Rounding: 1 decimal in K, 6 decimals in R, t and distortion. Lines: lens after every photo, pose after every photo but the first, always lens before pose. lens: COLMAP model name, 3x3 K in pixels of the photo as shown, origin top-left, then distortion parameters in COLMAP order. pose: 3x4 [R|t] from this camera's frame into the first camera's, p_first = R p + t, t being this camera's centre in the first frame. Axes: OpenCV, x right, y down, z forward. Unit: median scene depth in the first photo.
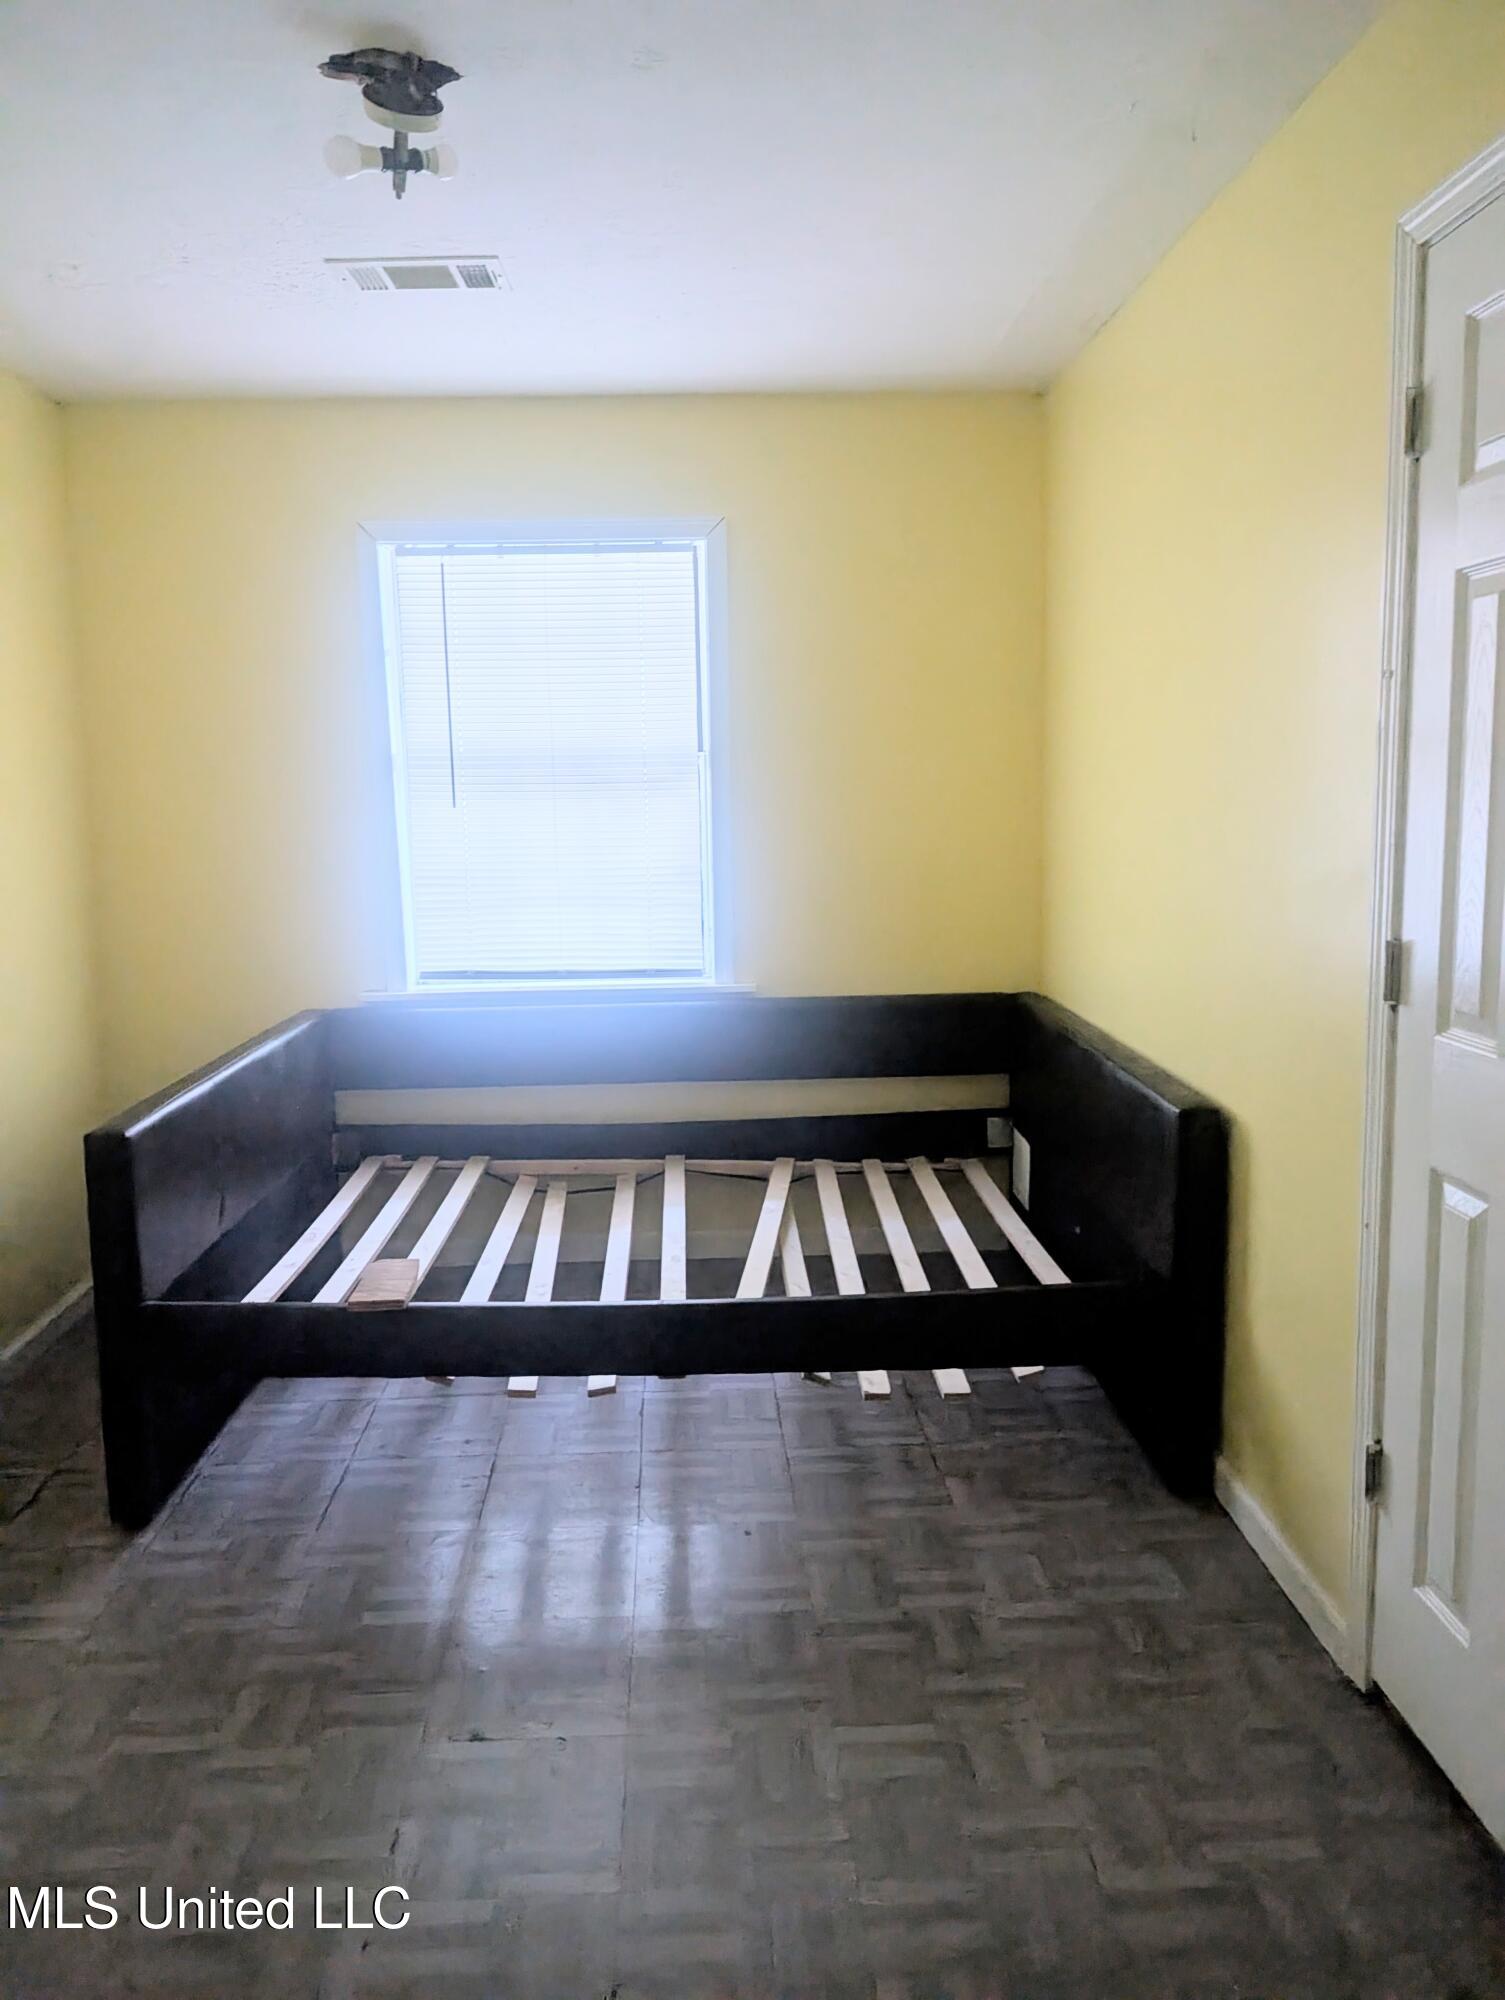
lens RADIAL K [[1386.6, 0, 752.5], [0, 1386.6, 1000.0], [0, 0, 1]] dist [-0.045173, -0.005018]
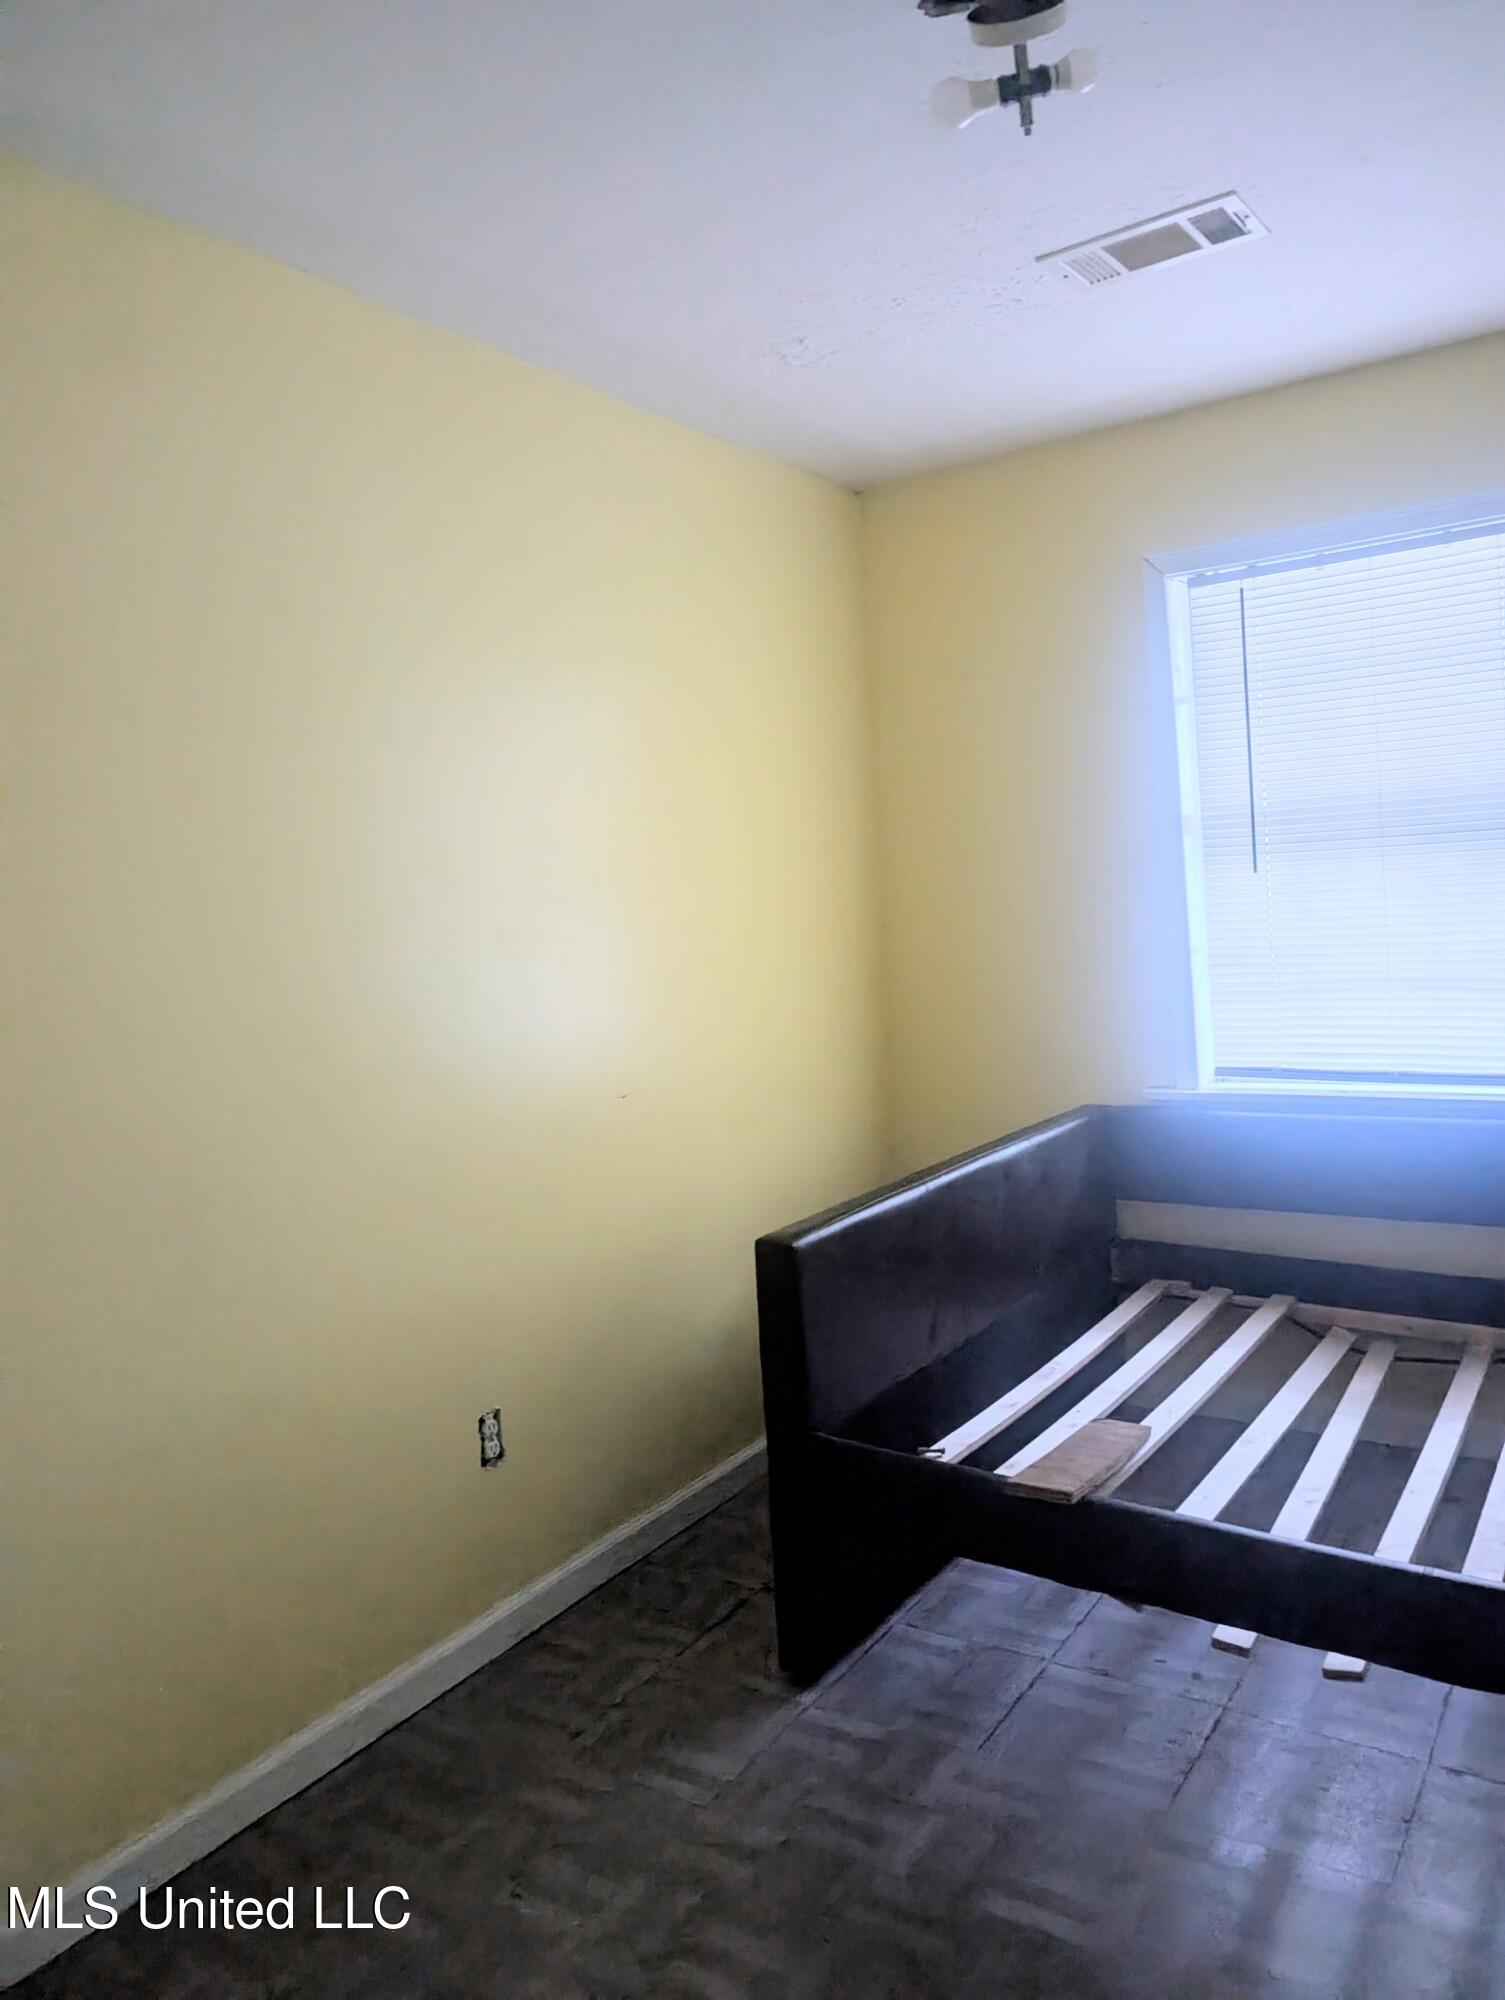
lens RADIAL K [[1407.7, 0, 752.3], [0, 1407.7, 974.3], [0, 0, 1]] dist [-0.002500, -0.024422]
pose [[0.794046, -0.004408, -0.607842, 0.080187], [-0.037038, 0.997765, -0.055620, -0.025012], [0.606729, 0.066678, 0.792107, 0.187317]]
